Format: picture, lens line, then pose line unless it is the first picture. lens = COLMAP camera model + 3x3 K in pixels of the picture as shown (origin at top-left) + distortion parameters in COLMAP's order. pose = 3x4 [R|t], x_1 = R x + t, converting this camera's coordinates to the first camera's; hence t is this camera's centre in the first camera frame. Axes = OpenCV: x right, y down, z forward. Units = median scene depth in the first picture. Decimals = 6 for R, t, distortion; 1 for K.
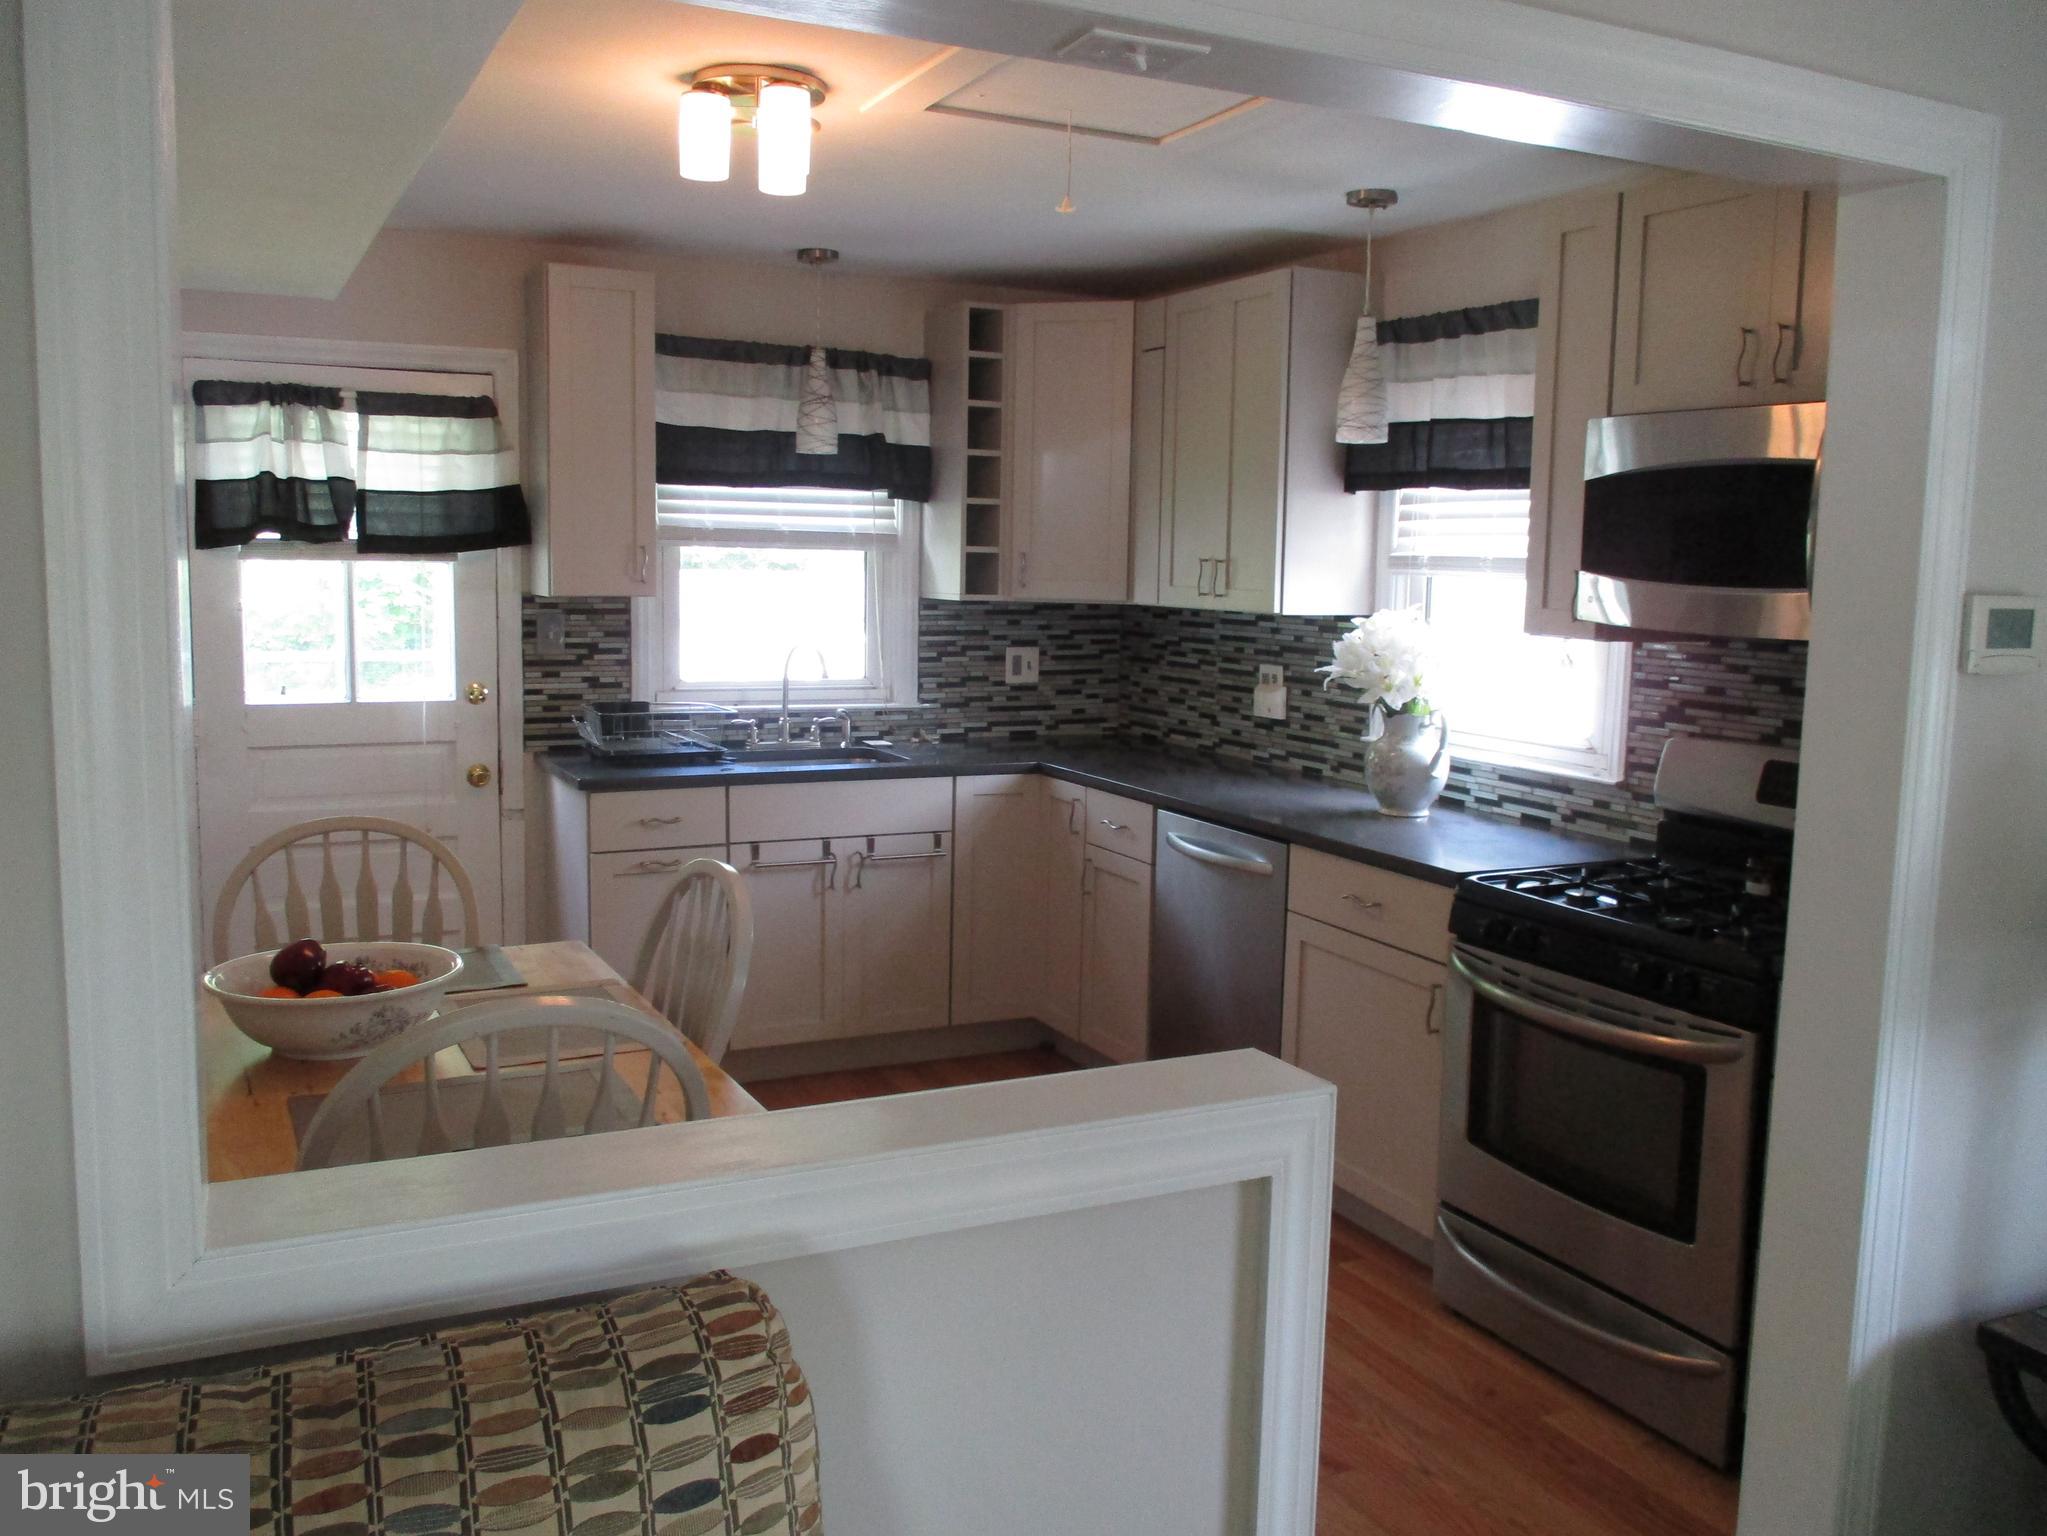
lens RADIAL K [[1713.9, 0, 1026.3], [0, 1713.9, 749.5], [0, 0, 1]] dist [-0.033155, 0.020658]
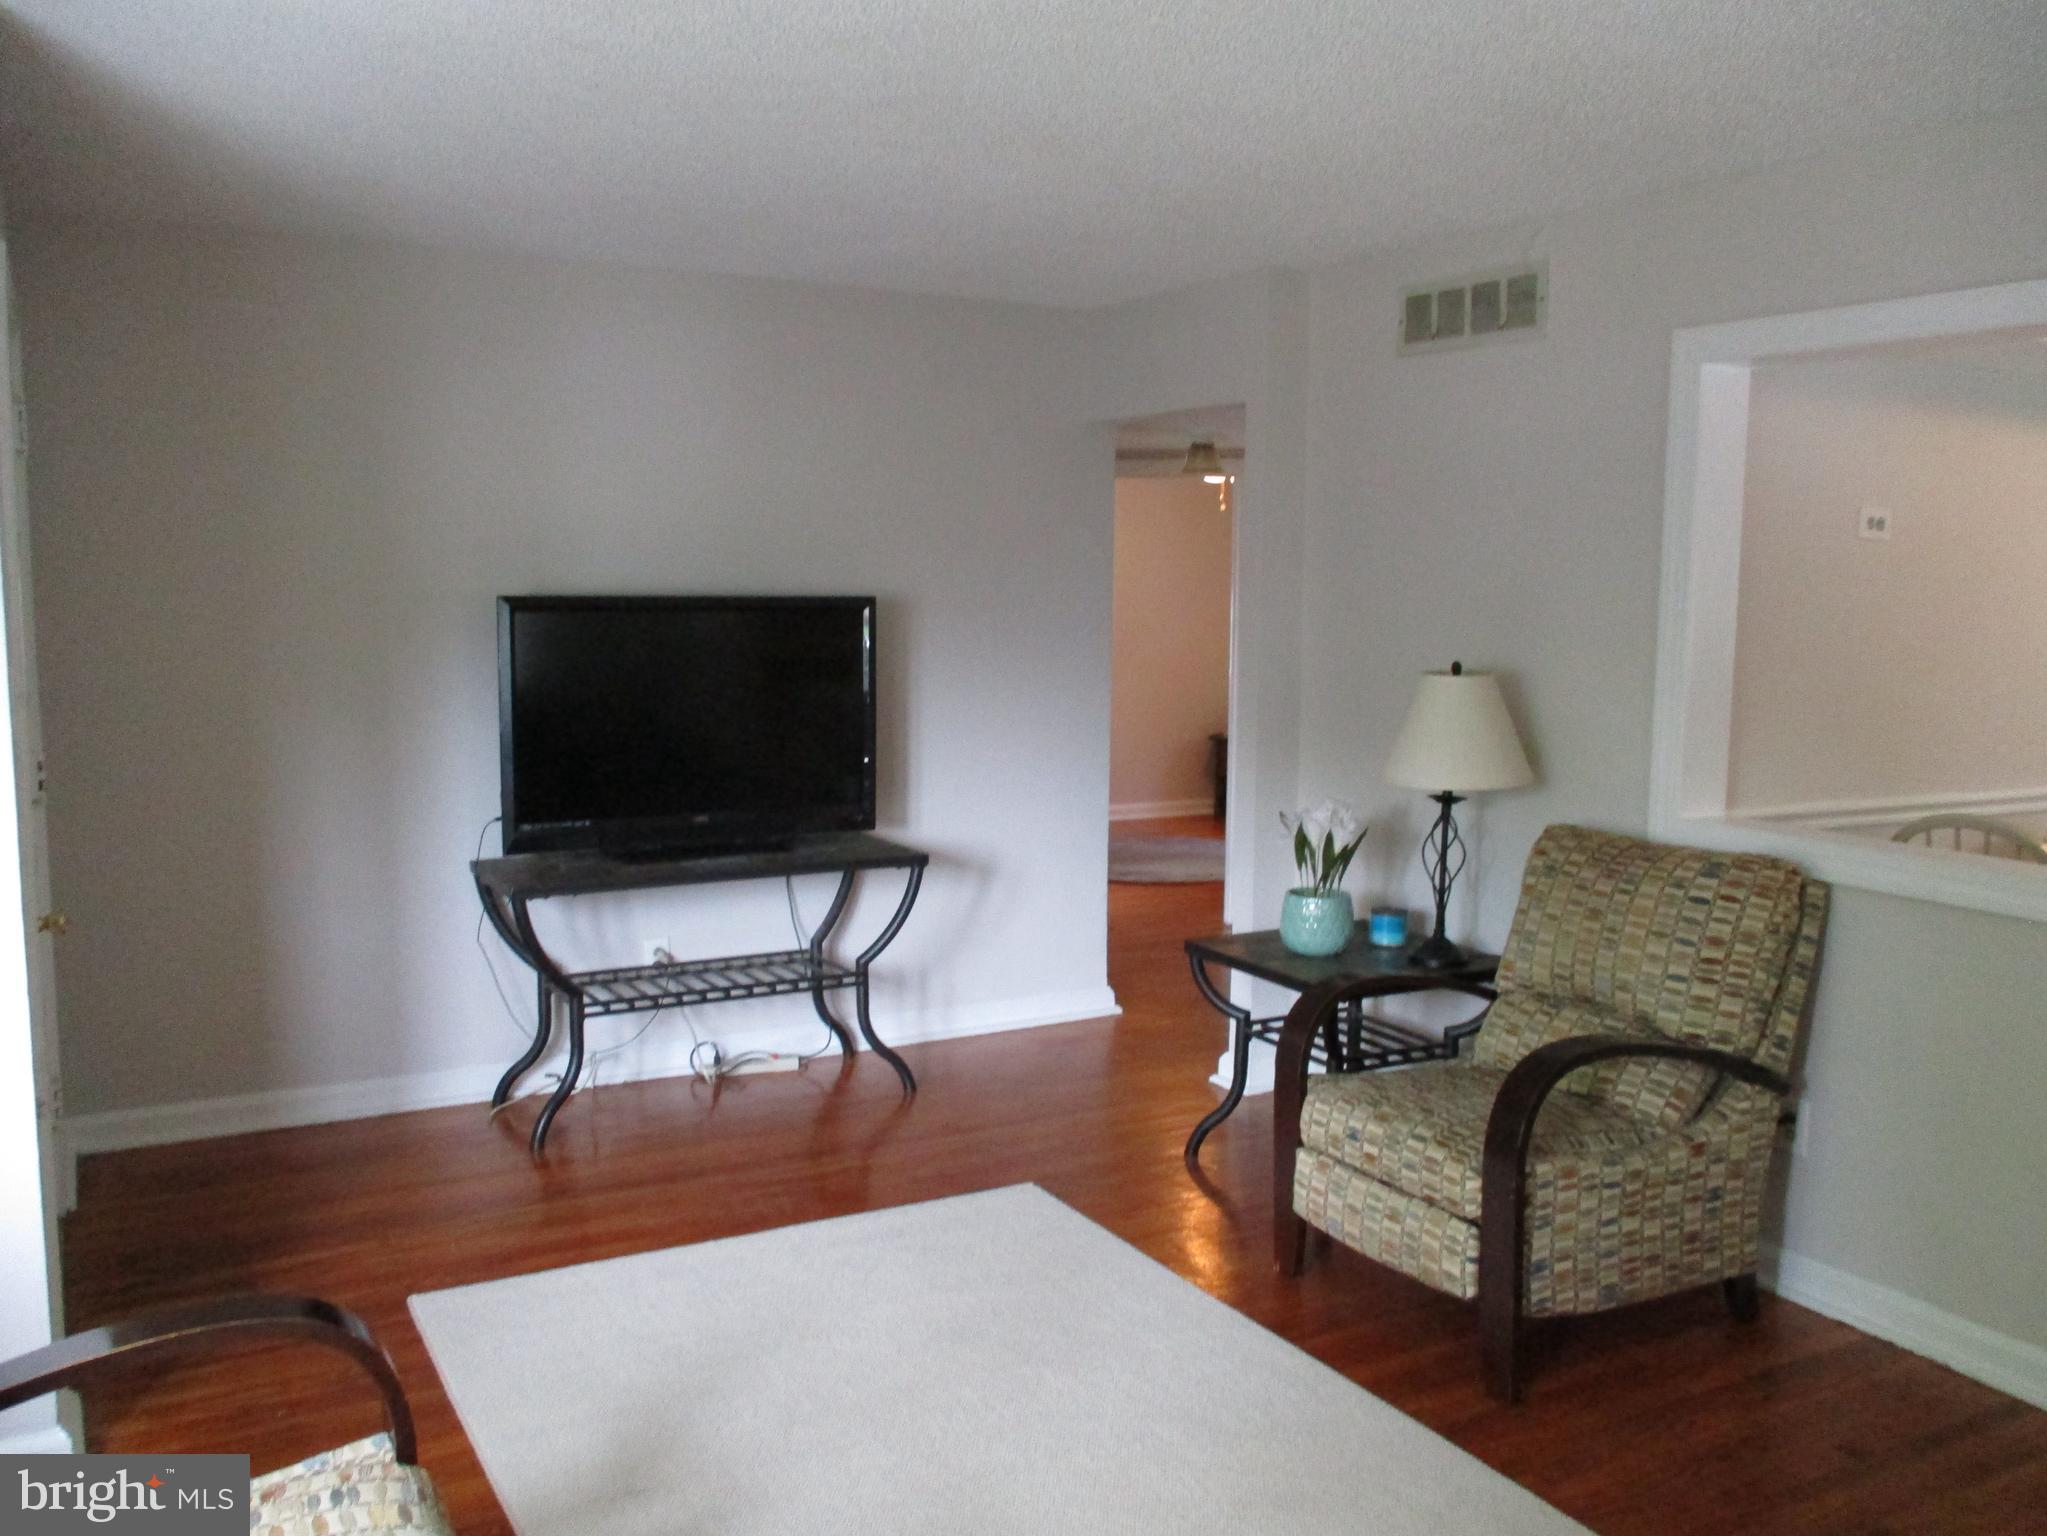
lens RADIAL K [[1713.9, 0, 1026.3], [0, 1713.9, 749.5], [0, 0, 1]] dist [-0.033155, 0.020658]
pose [[0.051003, 0.083662, -0.995188, 0.677955], [-0.129387, 0.988640, 0.076481, 0.026953], [0.990282, 0.124863, 0.061248, -0.093061]]
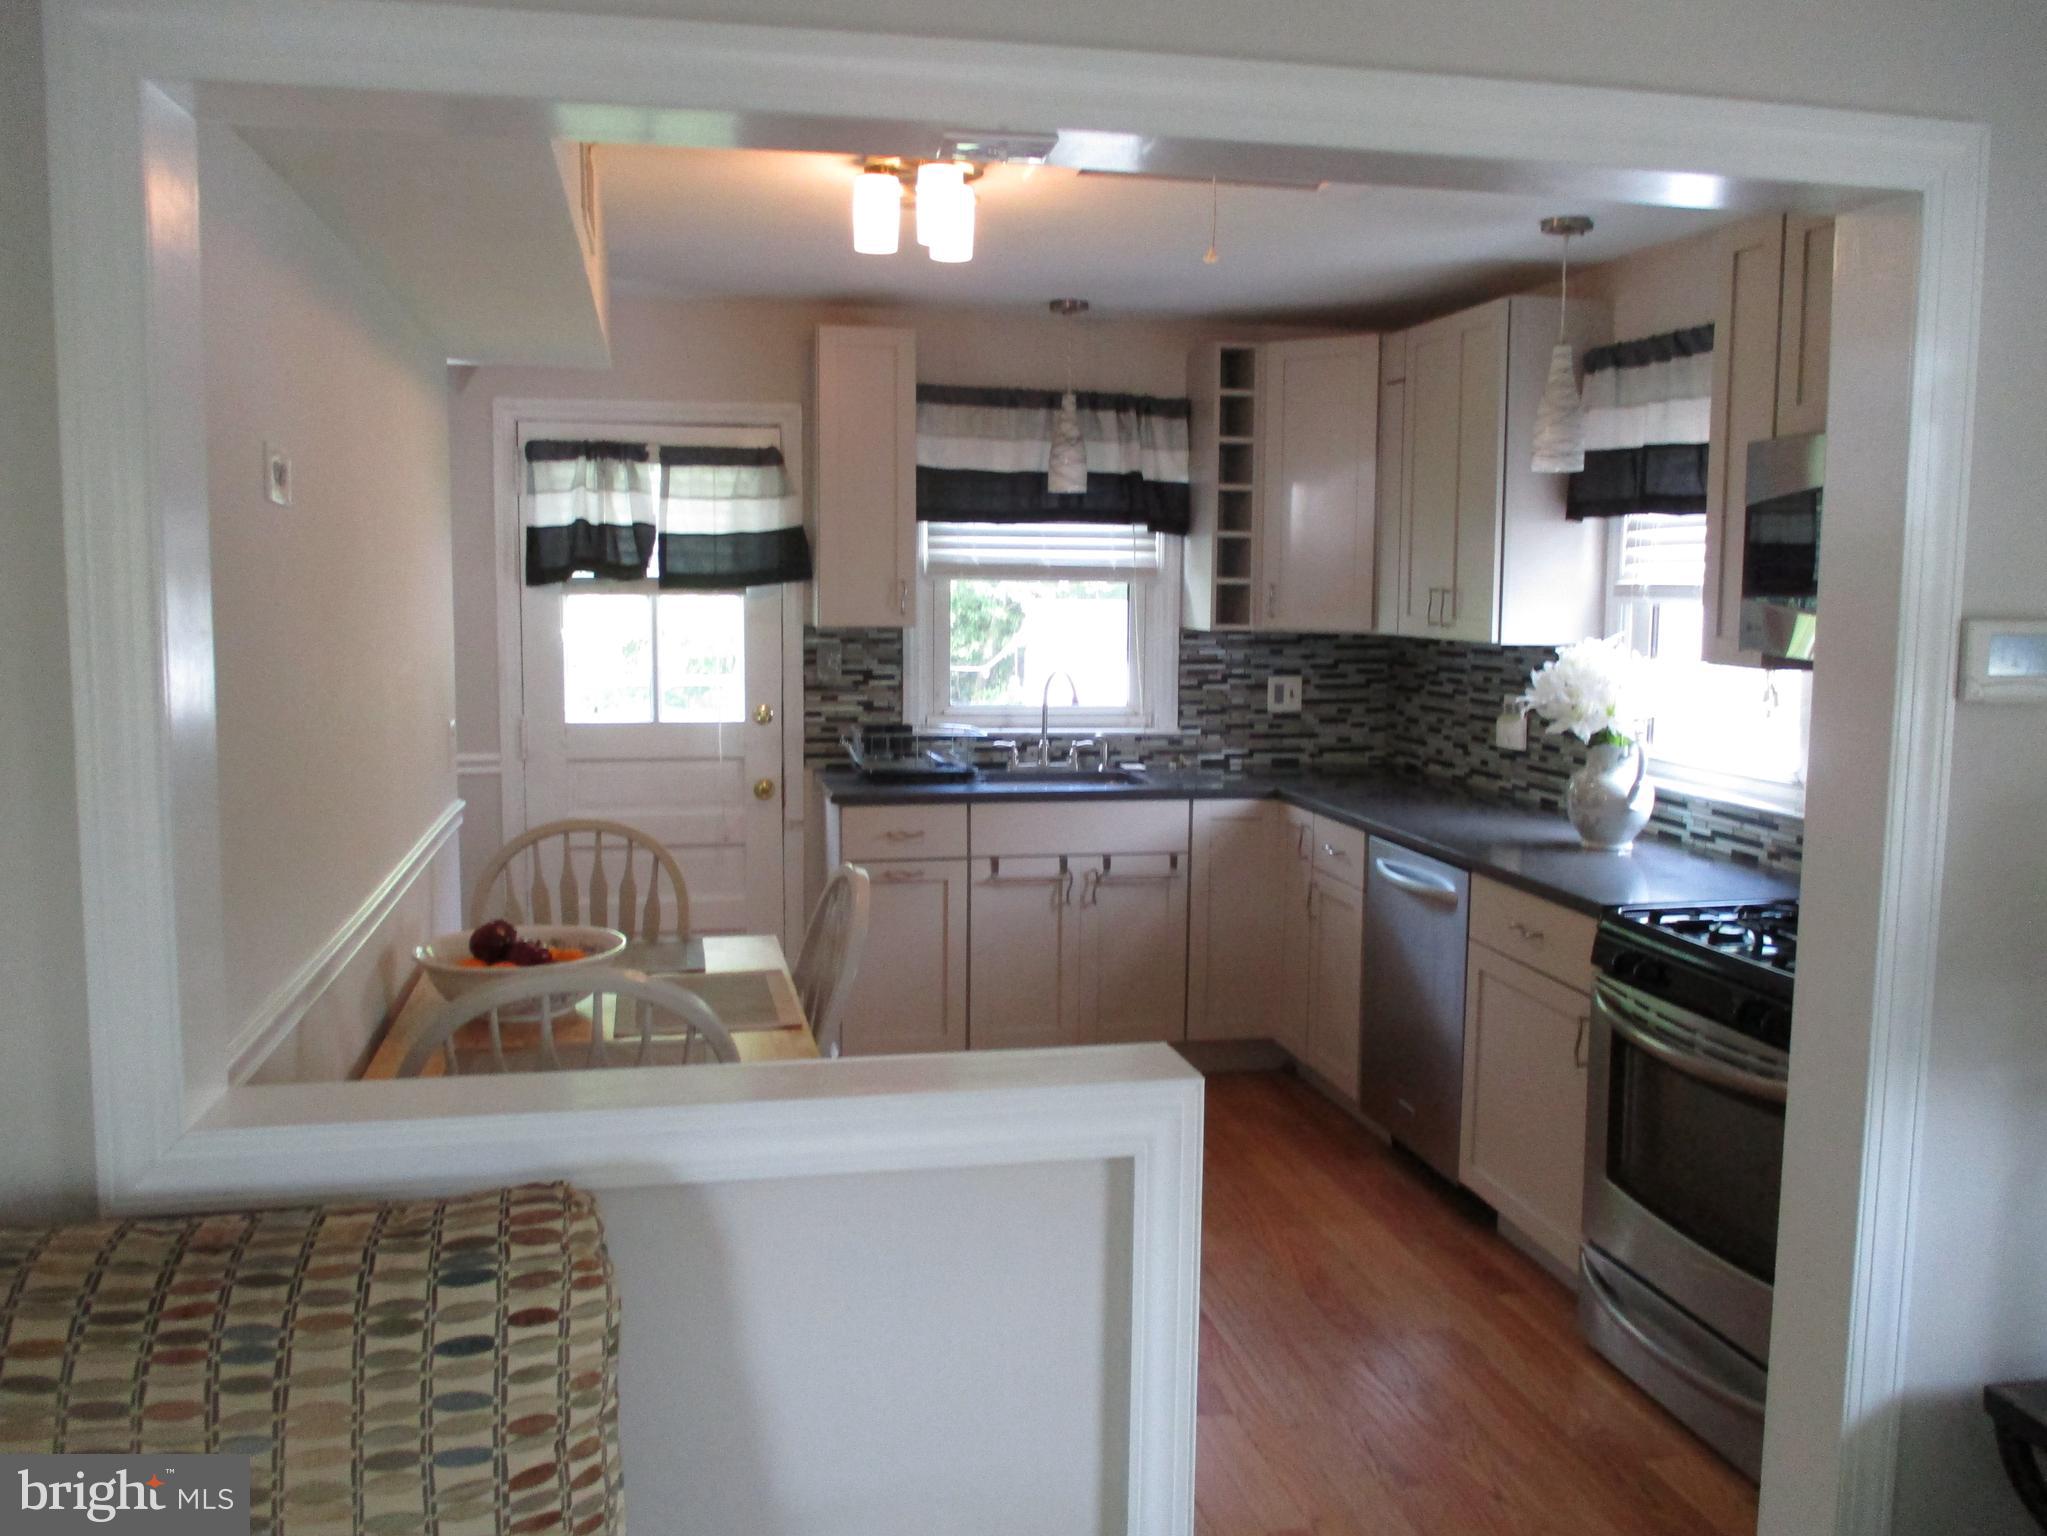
lens RADIAL K [[1713.9, 0, 1026.3], [0, 1713.9, 749.5], [0, 0, 1]] dist [-0.033155, 0.020658]
pose [[0.967927, 0.015151, -0.250773, 0.129980], [-0.019496, 0.999700, -0.014851, 0.002674], [0.250472, 0.019264, 0.967932, -0.029976]]
